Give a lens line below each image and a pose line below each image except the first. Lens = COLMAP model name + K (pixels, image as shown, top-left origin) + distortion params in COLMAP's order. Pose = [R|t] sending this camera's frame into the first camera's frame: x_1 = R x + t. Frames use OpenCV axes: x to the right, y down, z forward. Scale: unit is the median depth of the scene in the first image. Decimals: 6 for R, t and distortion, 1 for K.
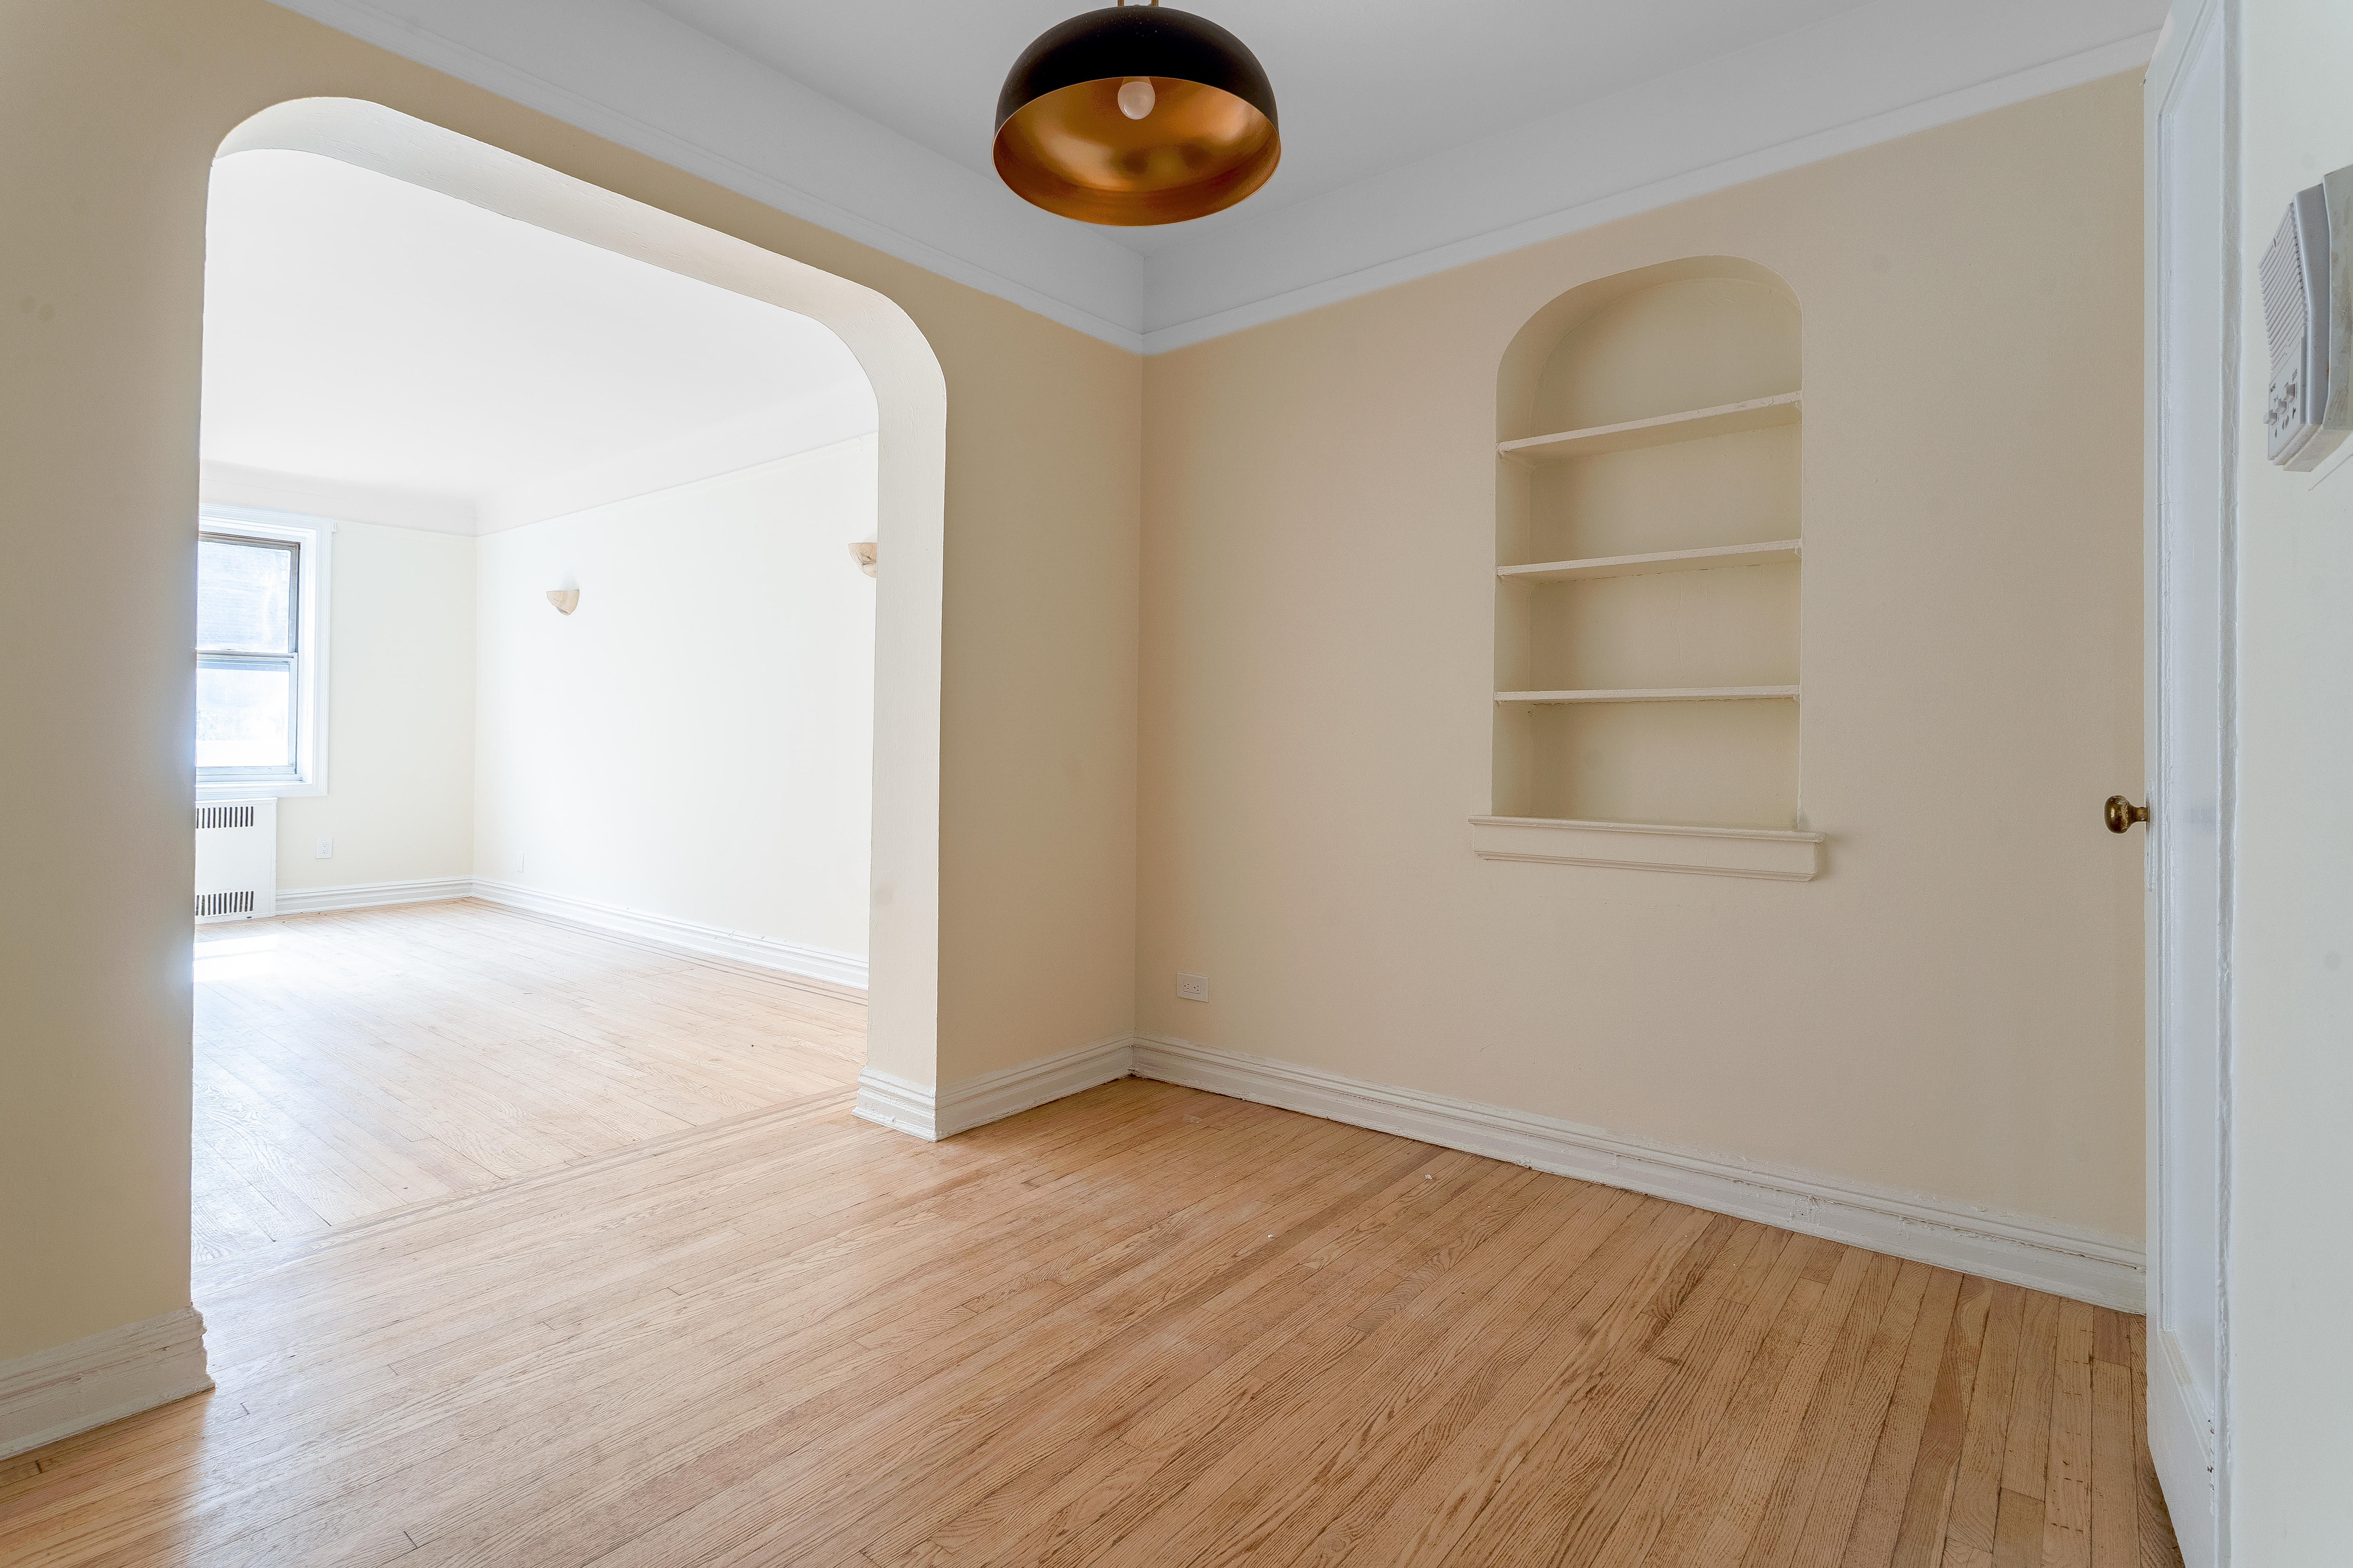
lens RADIAL K [[1136.8, 0, 1161.1], [0, 1136.8, 742.1], [0, 0, 1]] dist [-0.000418, -0.000032]
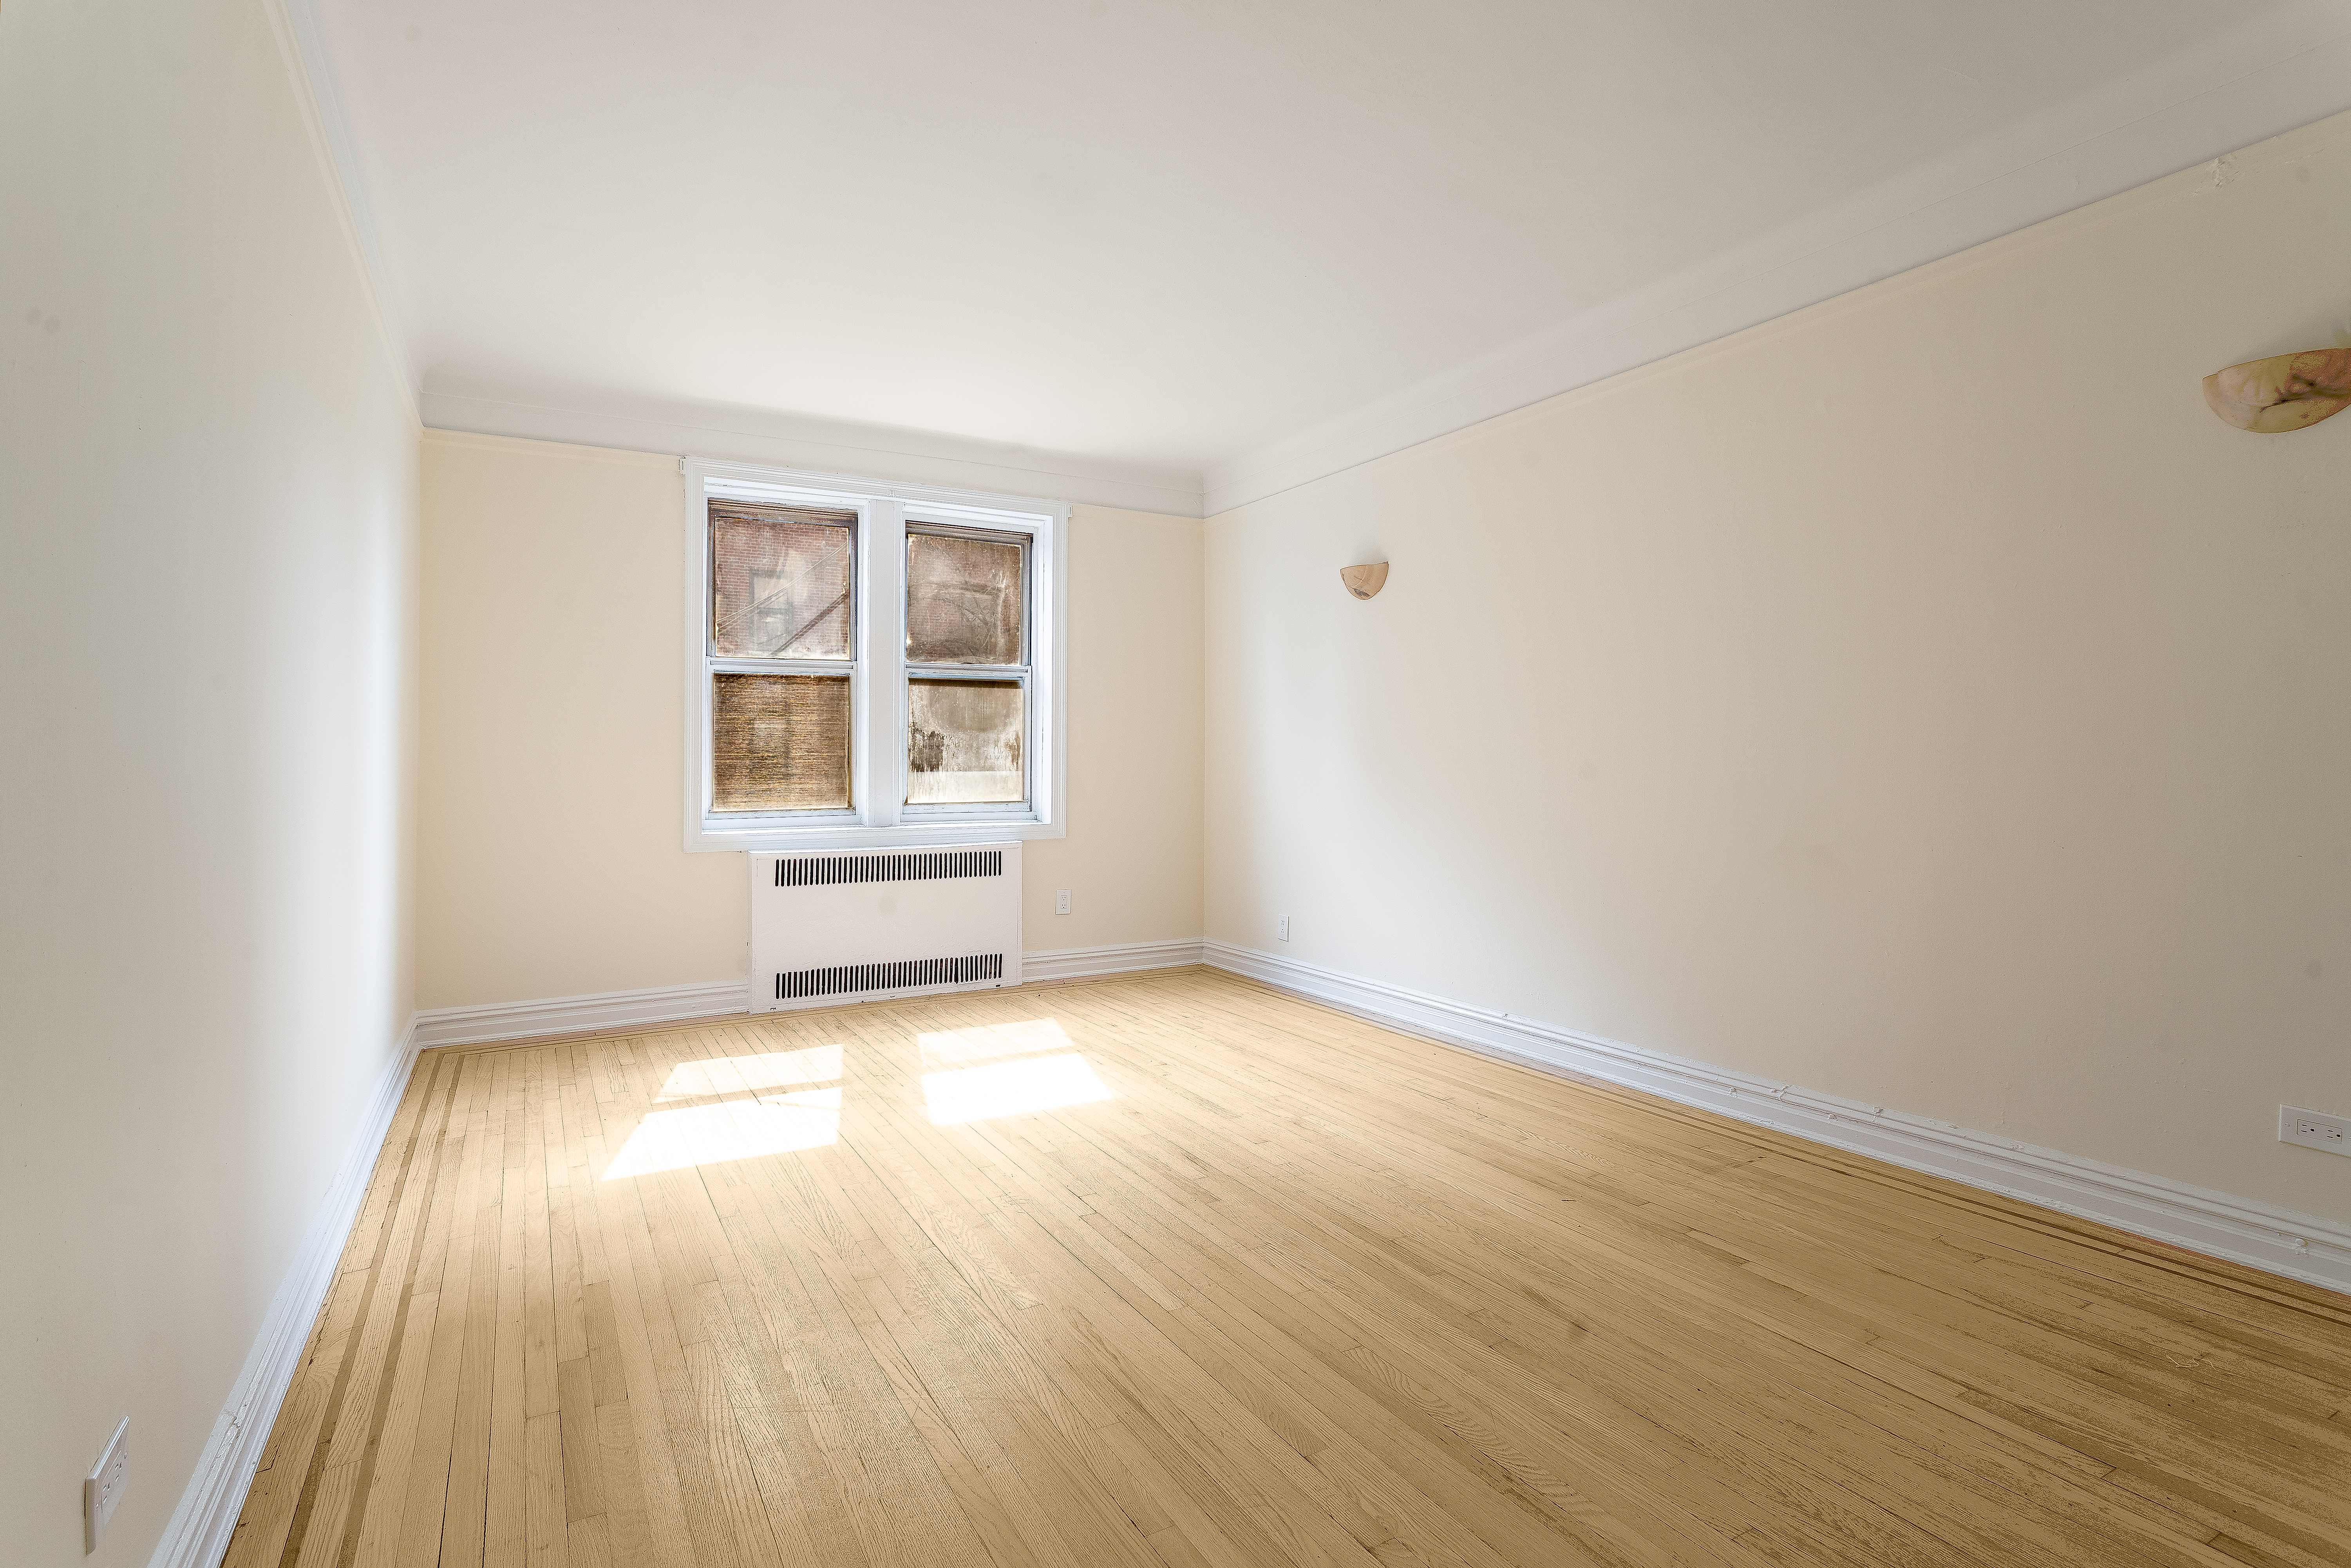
lens RADIAL K [[1135.9, 0, 1177.1], [0, 1135.9, 778.2], [0, 0, 1]] dist [-0.000418, -0.000032]
pose [[0.933860, -0.003260, -0.357625, -0.375258], [0.005077, 0.999979, 0.004142, 0.000723], [0.357604, -0.005684, 0.933856, 0.268755]]
